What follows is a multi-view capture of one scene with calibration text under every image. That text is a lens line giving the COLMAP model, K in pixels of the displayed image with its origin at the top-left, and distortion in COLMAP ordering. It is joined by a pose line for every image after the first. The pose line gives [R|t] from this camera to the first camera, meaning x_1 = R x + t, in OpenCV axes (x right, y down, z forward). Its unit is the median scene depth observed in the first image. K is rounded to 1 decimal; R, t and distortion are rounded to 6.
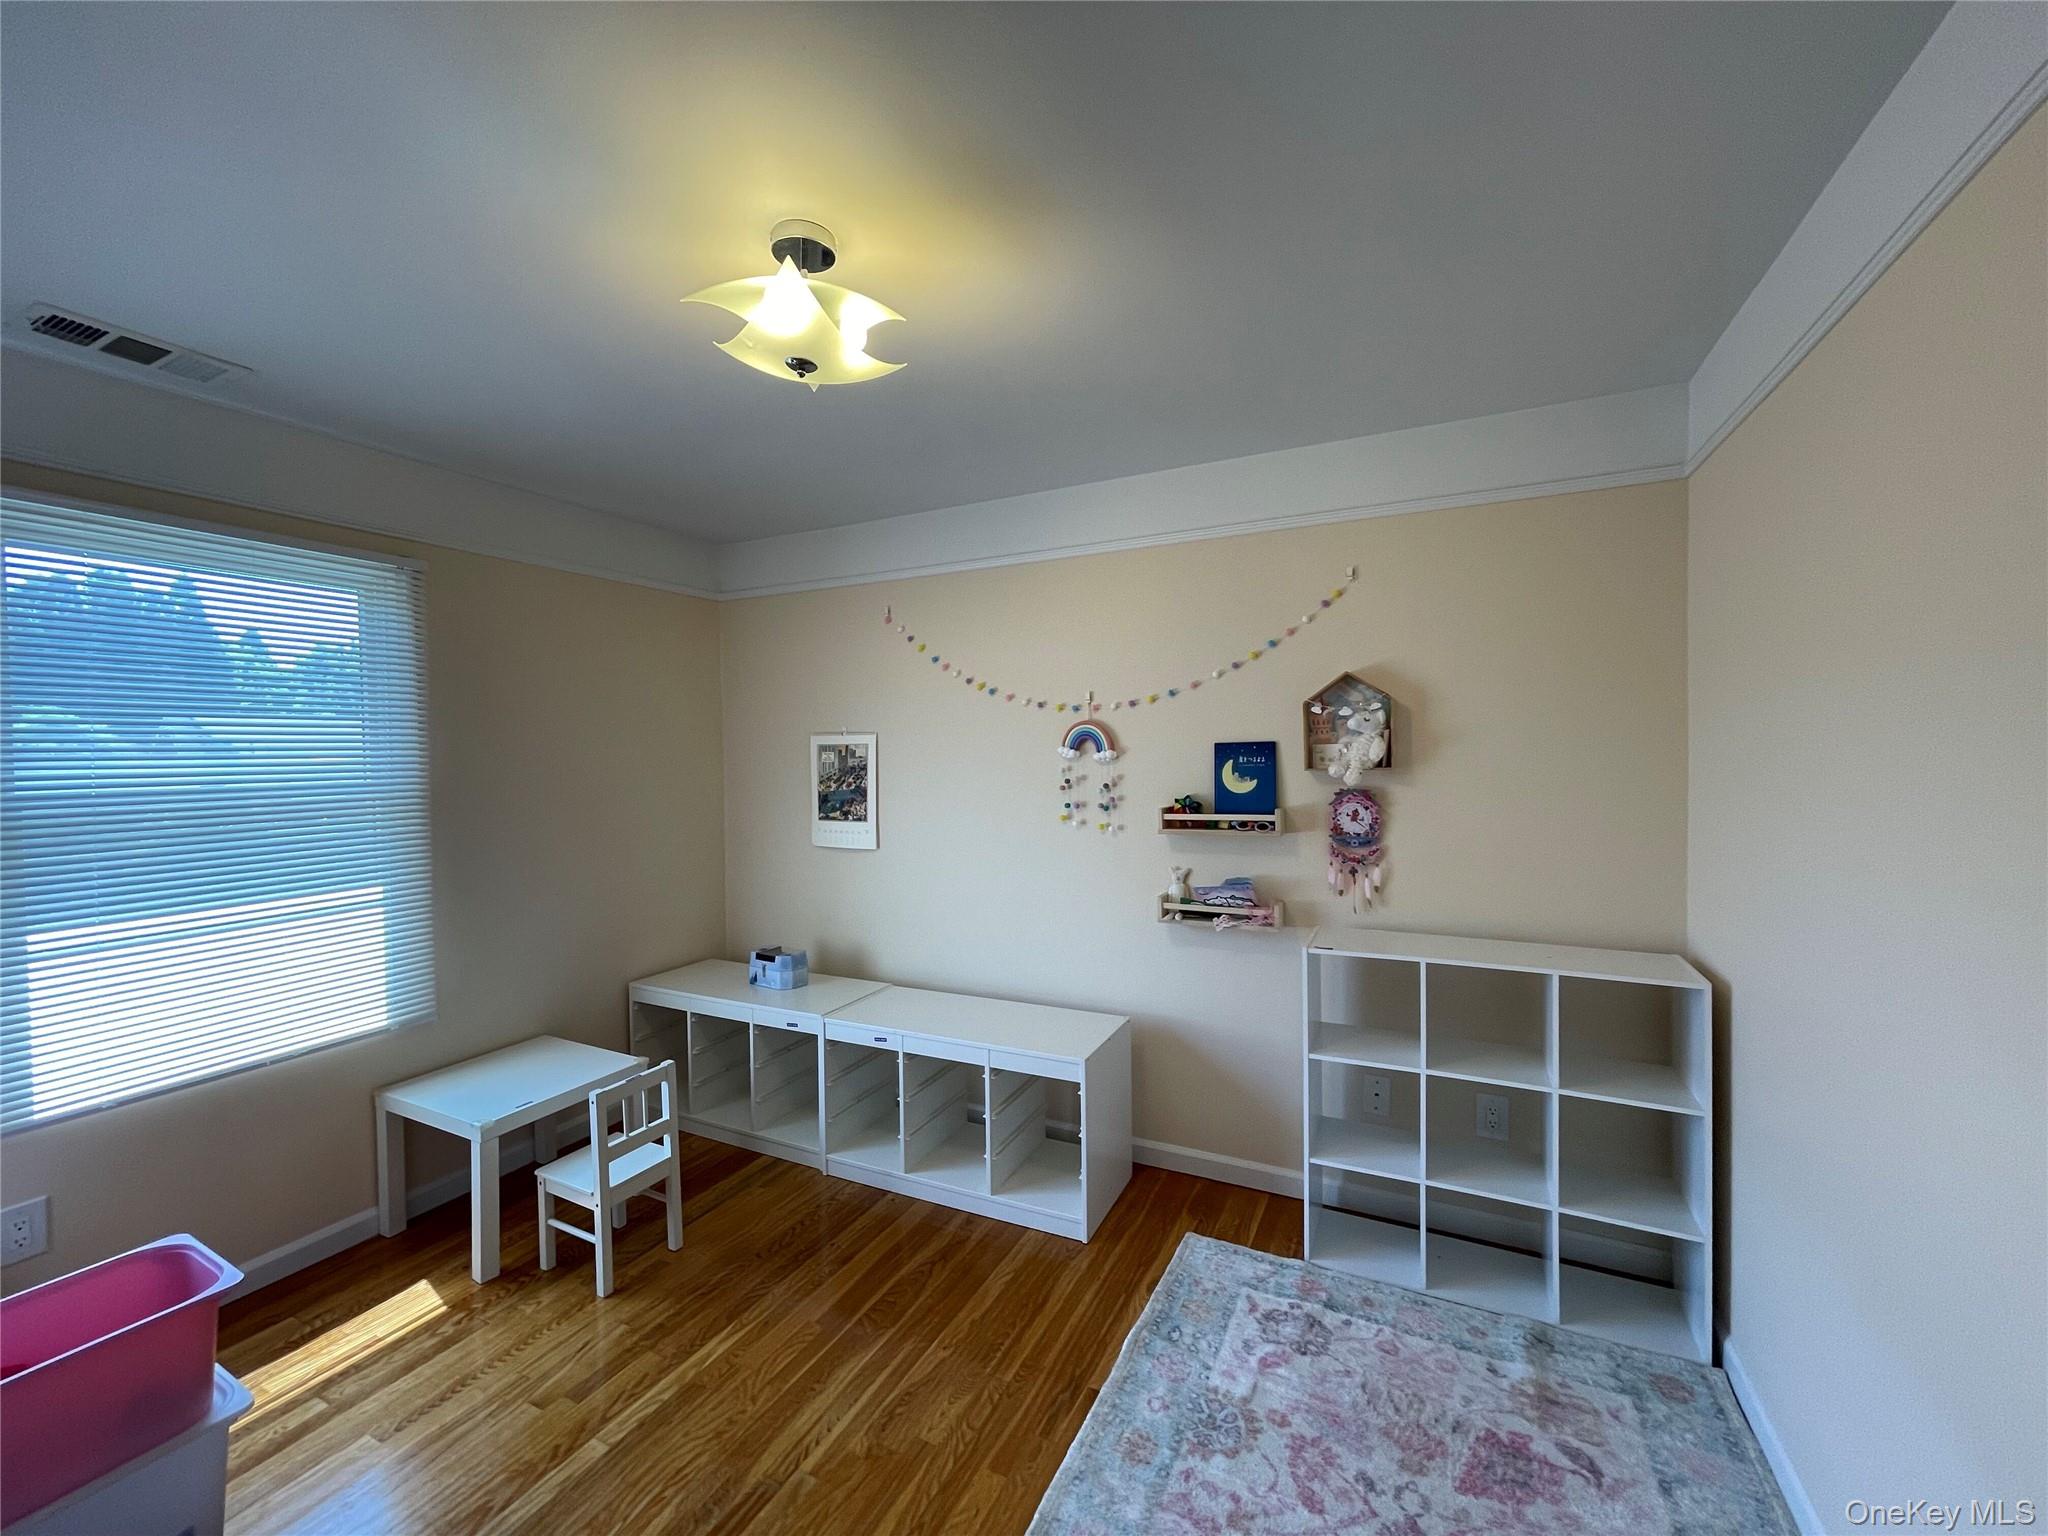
lens RADIAL K [[829.4, 0, 1018.5], [0, 829.4, 764.9], [0, 0, 1]] dist [0.001369, 0.000947]
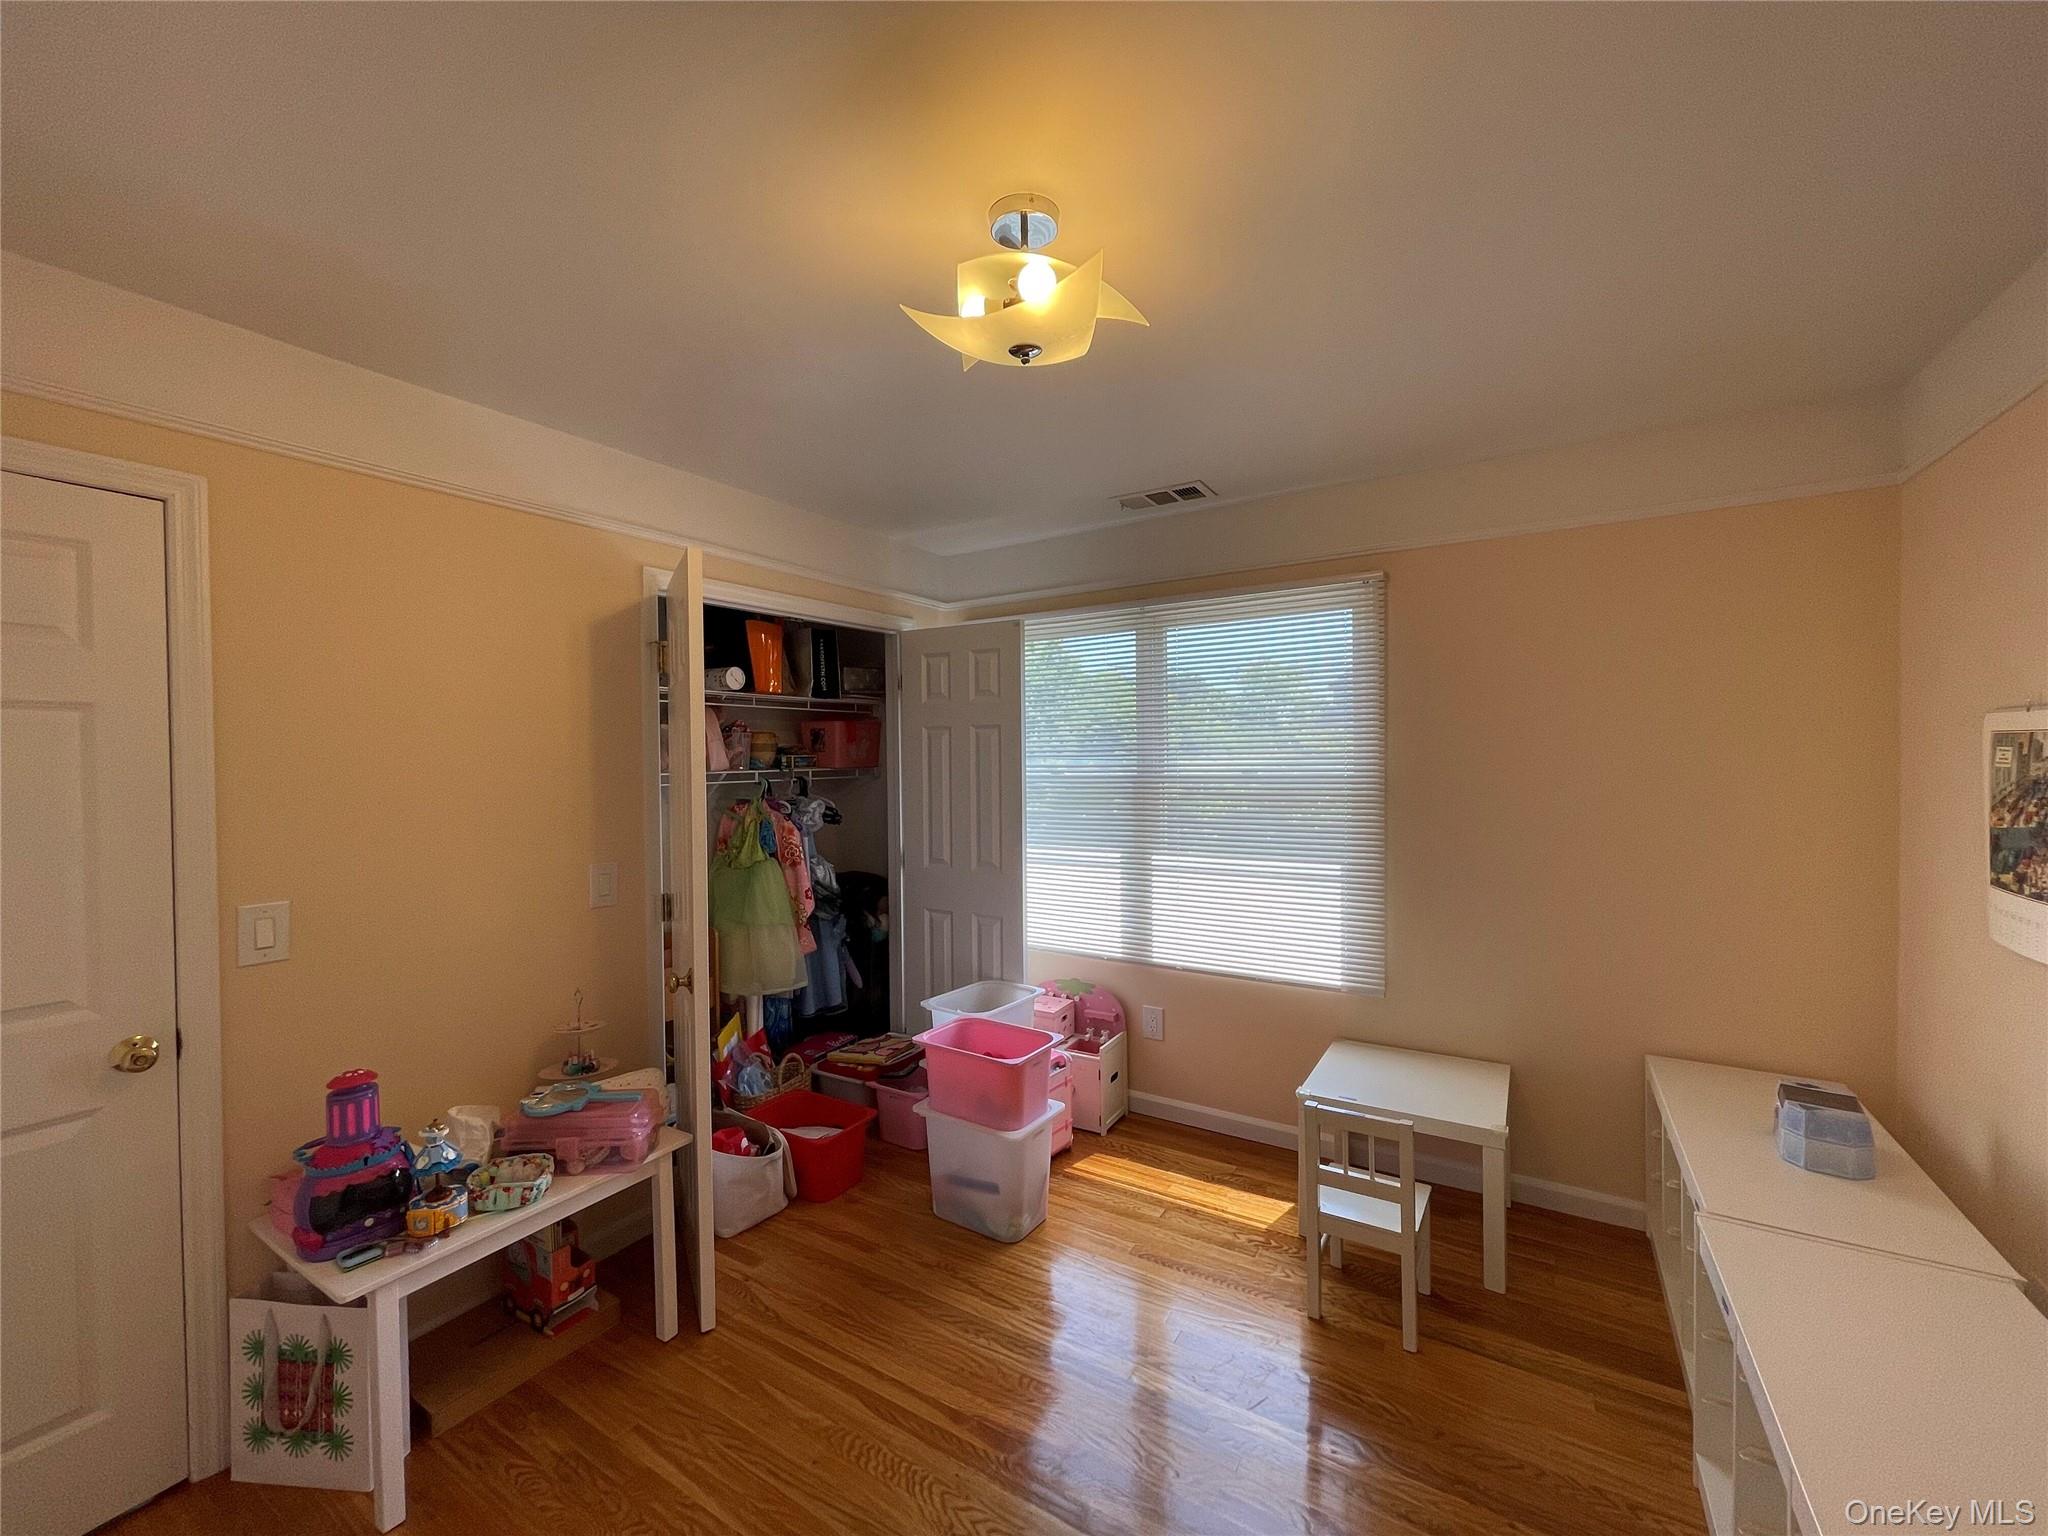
lens RADIAL K [[829.4, 0, 1018.5], [0, 829.4, 764.9], [0, 0, 1]] dist [0.001369, 0.000947]
pose [[-0.096764, 0.026356, -0.994958, 0.412437], [-0.001354, 0.999645, 0.026612, -0.022980], [0.995306, 0.003922, -0.096694, 0.647404]]
